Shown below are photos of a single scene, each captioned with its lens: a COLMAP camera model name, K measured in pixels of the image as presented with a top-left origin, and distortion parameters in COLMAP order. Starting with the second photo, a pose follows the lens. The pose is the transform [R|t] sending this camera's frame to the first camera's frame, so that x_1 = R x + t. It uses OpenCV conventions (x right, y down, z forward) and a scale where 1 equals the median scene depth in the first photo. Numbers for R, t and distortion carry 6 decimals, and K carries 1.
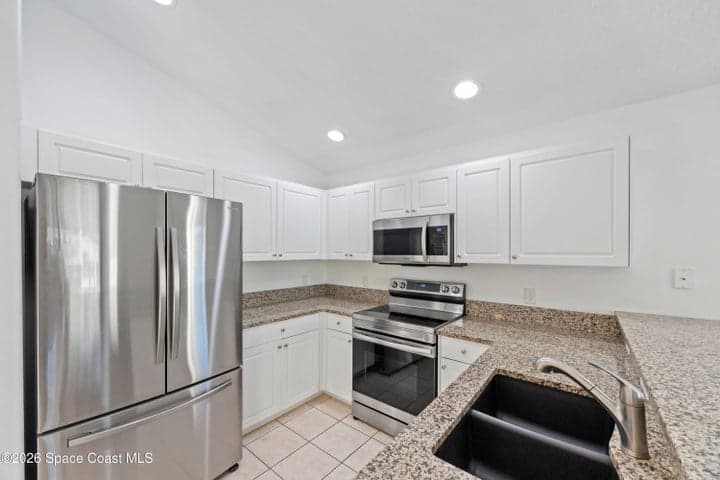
lens RADIAL K [[280.8, 0, 361.6], [0, 280.8, 252.4], [0, 0, 1]] dist [-0.001305, -0.000184]
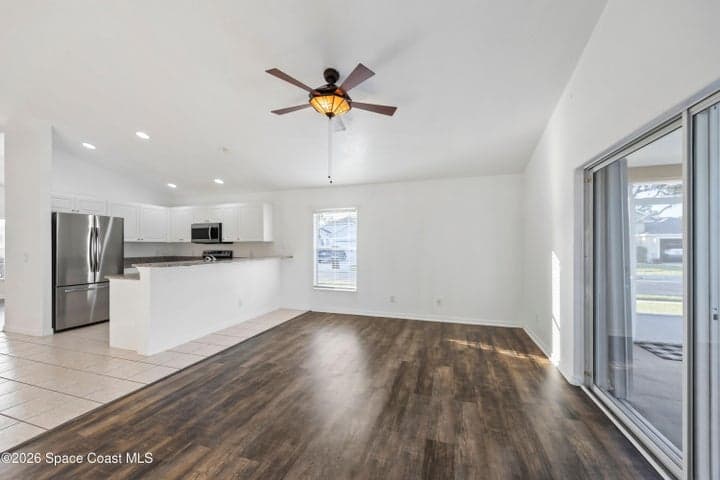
lens RADIAL K [[281.1, 0, 362.0], [0, 281.1, 246.8], [0, 0, 1]] dist [-0.000611, -0.000105]
pose [[0.931666, -0.004399, 0.363290, 0.547011], [0.005334, 0.999985, -0.001569, 0.087922], [-0.363278, 0.003399, 0.931675, -1.769206]]
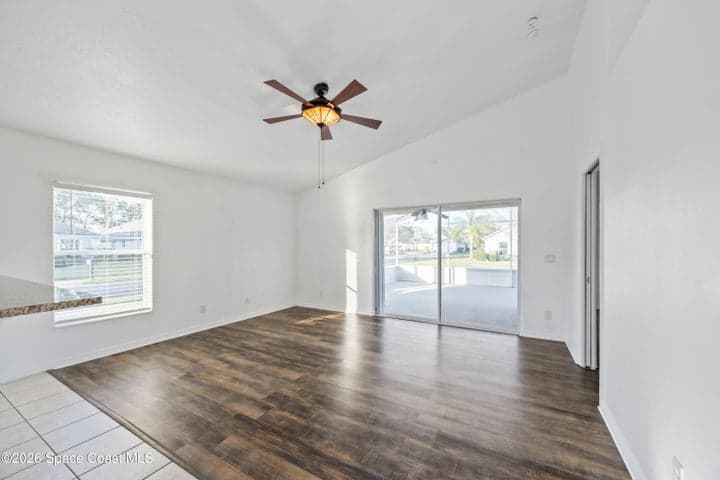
lens RADIAL K [[275.5, 0, 358.7], [0, 275.5, 246.1], [0, 0, 1]] dist [0.000193, -0.000026]
pose [[-0.164932, 0.000196, 0.986305, -0.399323], [0.004521, 0.999990, 0.000557, 0.075096], [-0.986295, 0.004551, -0.164932, -0.595944]]
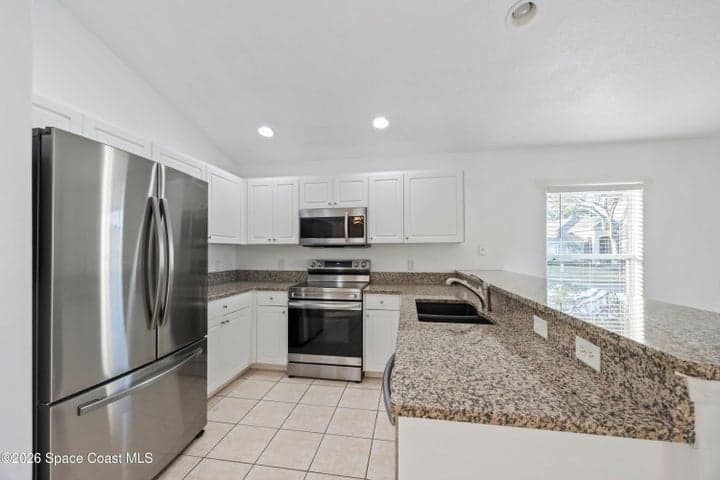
lens RADIAL K [[279.3, 0, 360.0], [0, 279.3, 248.9], [0, 0, 1]] dist [0.000607, 0.000110]
pose [[0.870605, -0.001763, 0.491979, -0.344128], [0.007256, 0.999931, -0.009256, 0.070622], [-0.491929, 0.011628, 0.870558, -0.162138]]
